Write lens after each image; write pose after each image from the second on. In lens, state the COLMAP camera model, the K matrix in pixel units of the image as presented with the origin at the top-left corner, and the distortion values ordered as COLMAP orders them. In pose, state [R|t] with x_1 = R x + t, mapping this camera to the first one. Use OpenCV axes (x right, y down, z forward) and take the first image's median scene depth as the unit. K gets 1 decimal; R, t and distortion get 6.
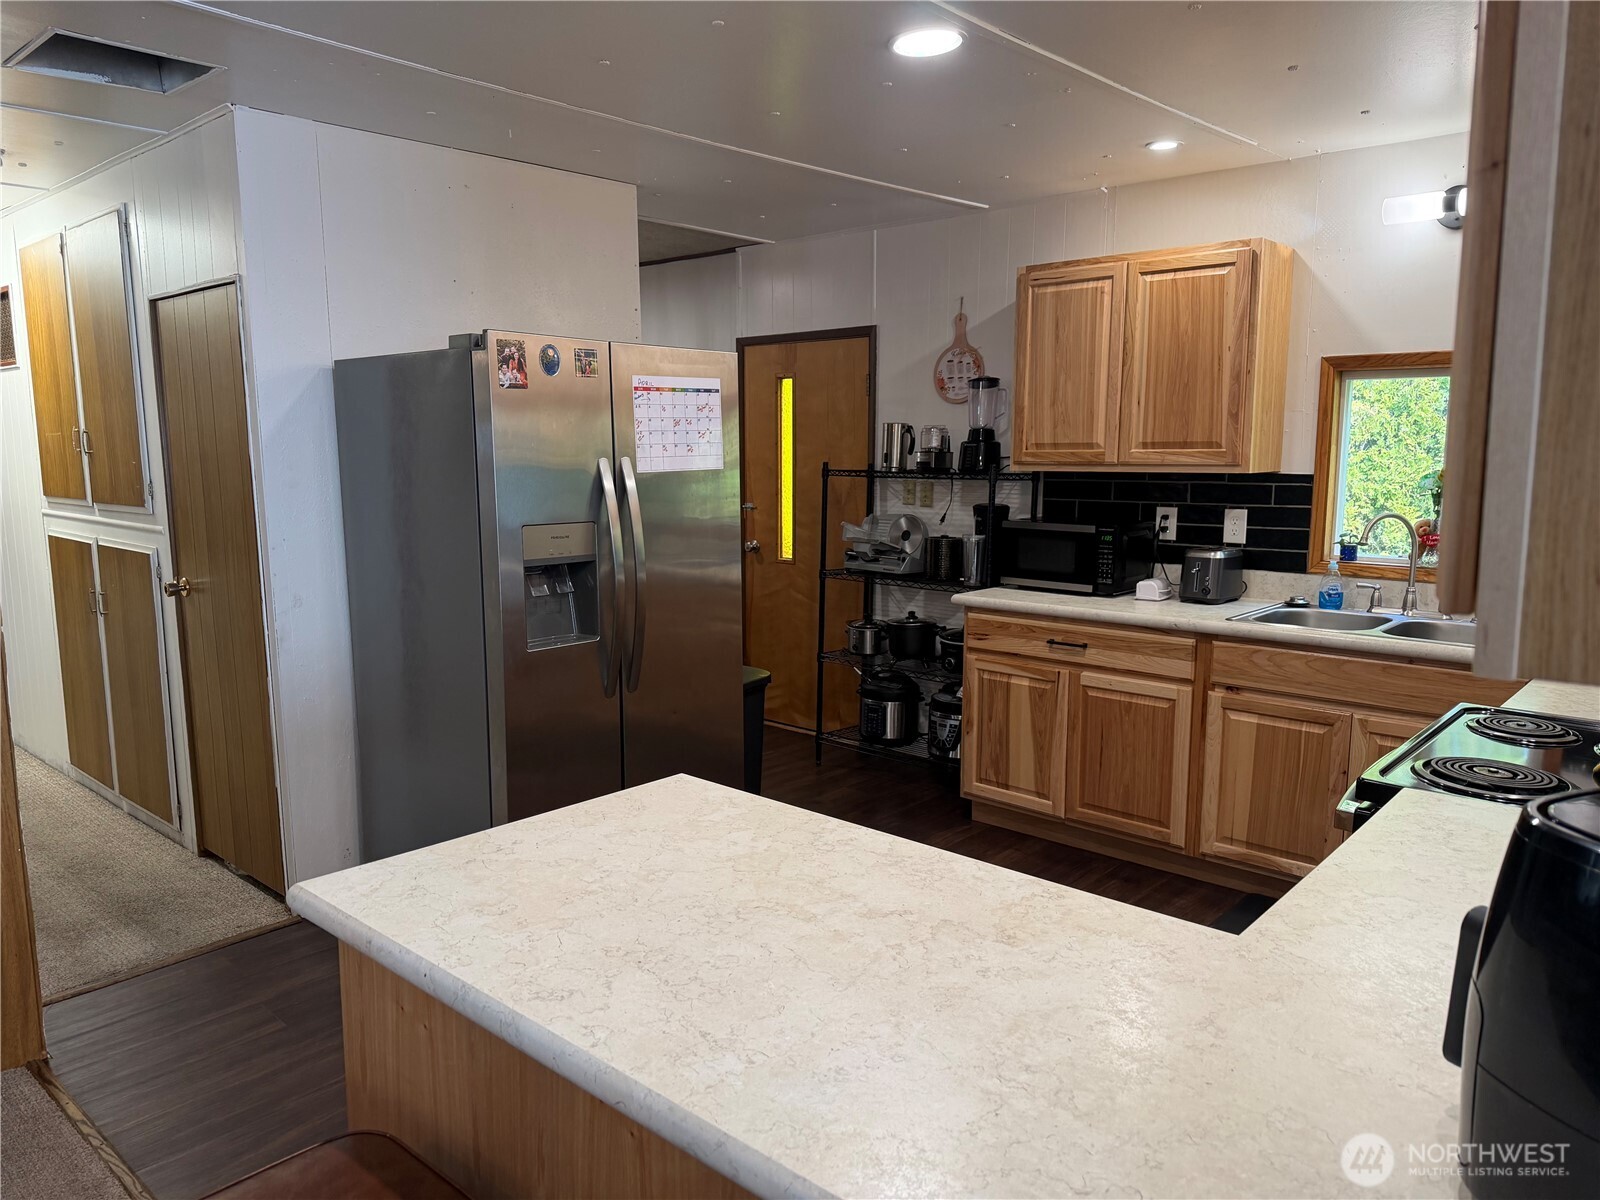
lens RADIAL K [[1116.3, 0, 796.3], [0, 1116.3, 600.1], [0, 0, 1]] dist [0.154202, -0.269507]
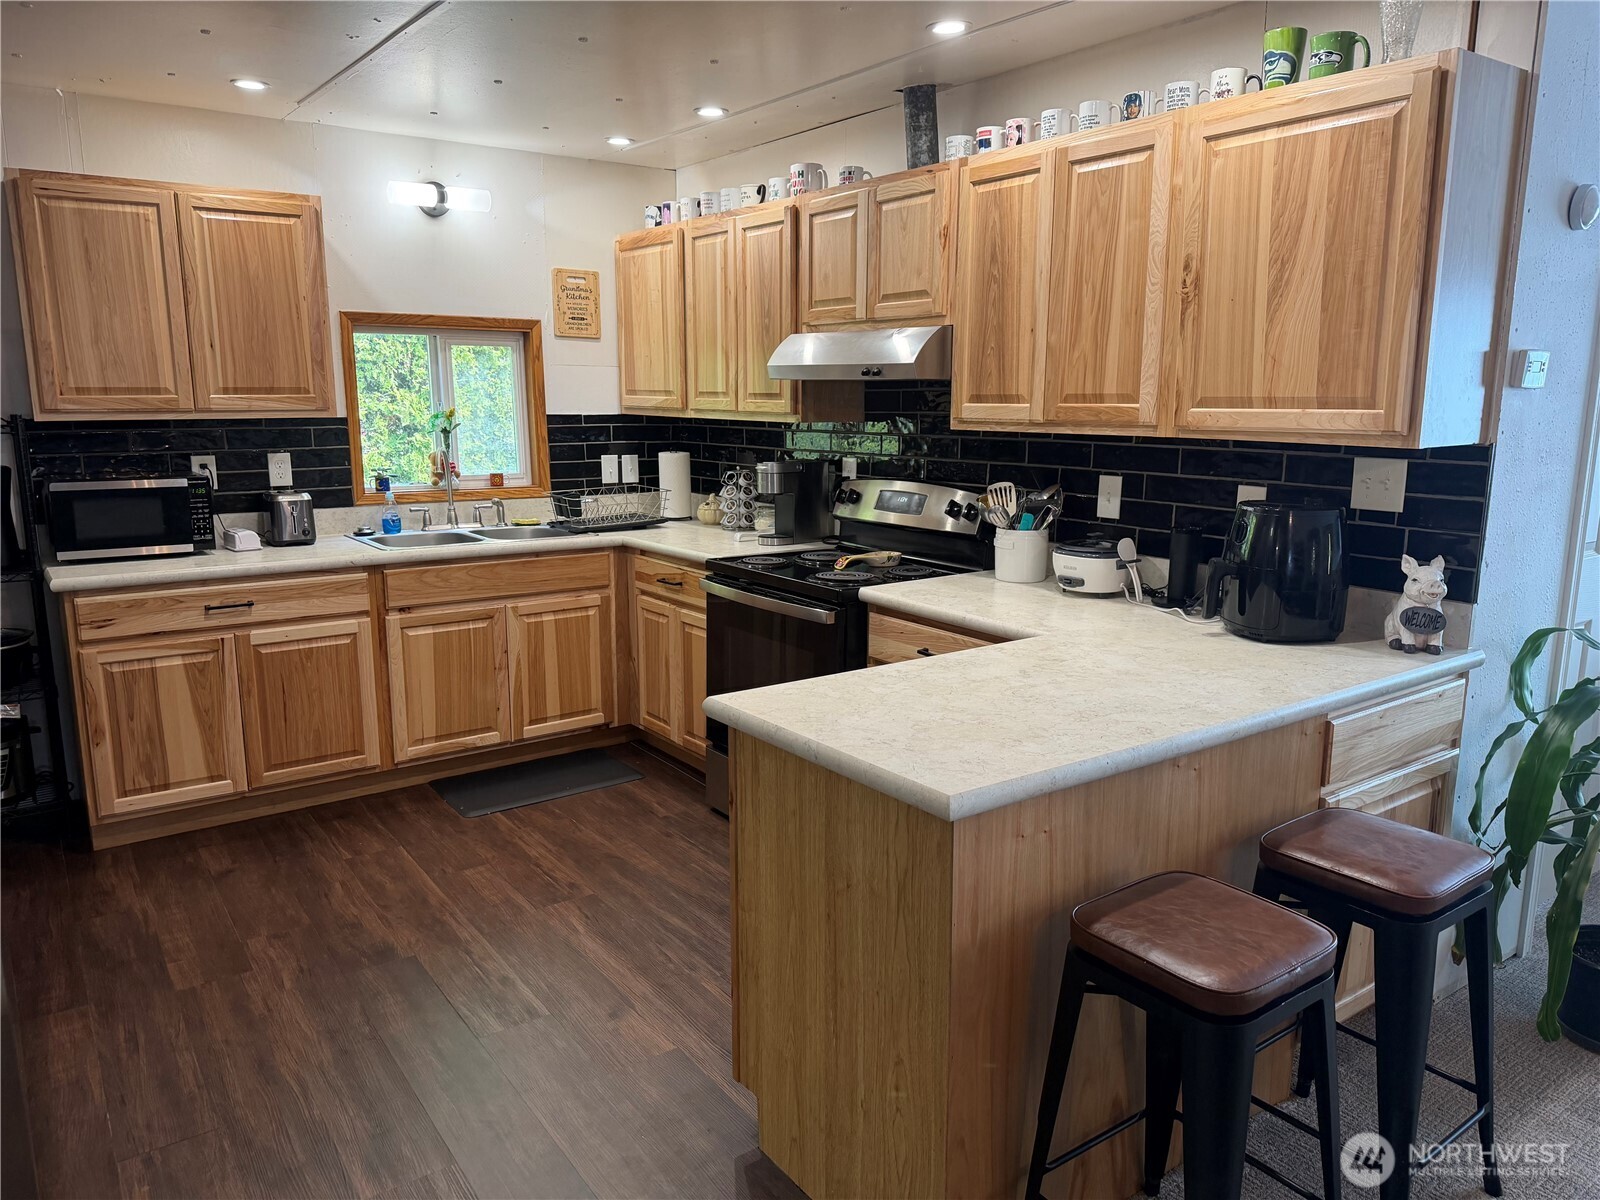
lens RADIAL K [[1138.2, 0, 793.0], [0, 1138.2, 608.6], [0, 0, 1]] dist [0.066854, -0.094869]
pose [[0.217890, -0.185448, 0.958193, -0.533086], [0.135382, 0.978033, 0.158503, -0.043634], [-0.966538, 0.095185, 0.238210, 0.307654]]
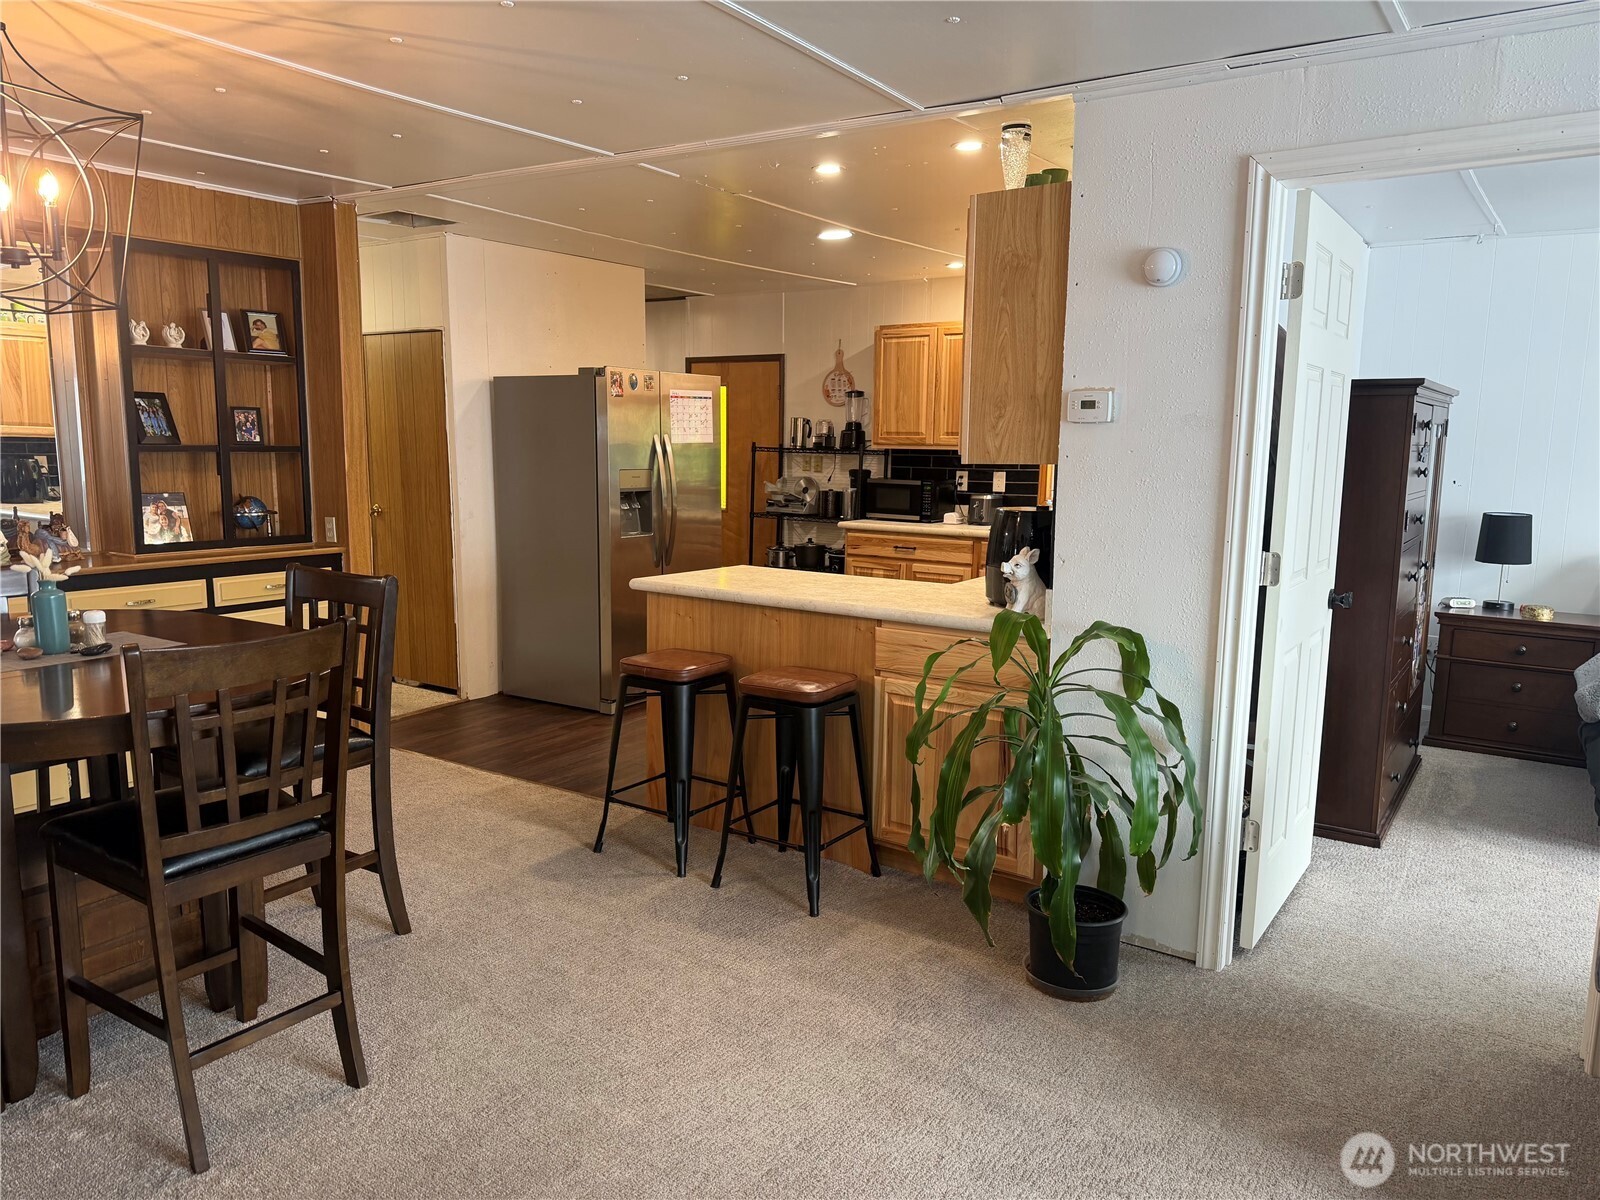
lens RADIAL K [[1116.3, 0, 796.3], [0, 1116.3, 600.1], [0, 0, 1]] dist [0.154202, -0.269507]
pose [[0.991287, -0.005016, 0.131621, -0.143640], [0.004127, 0.999967, 0.007028, 0.100606], [-0.131652, -0.006424, 0.991275, -0.648173]]
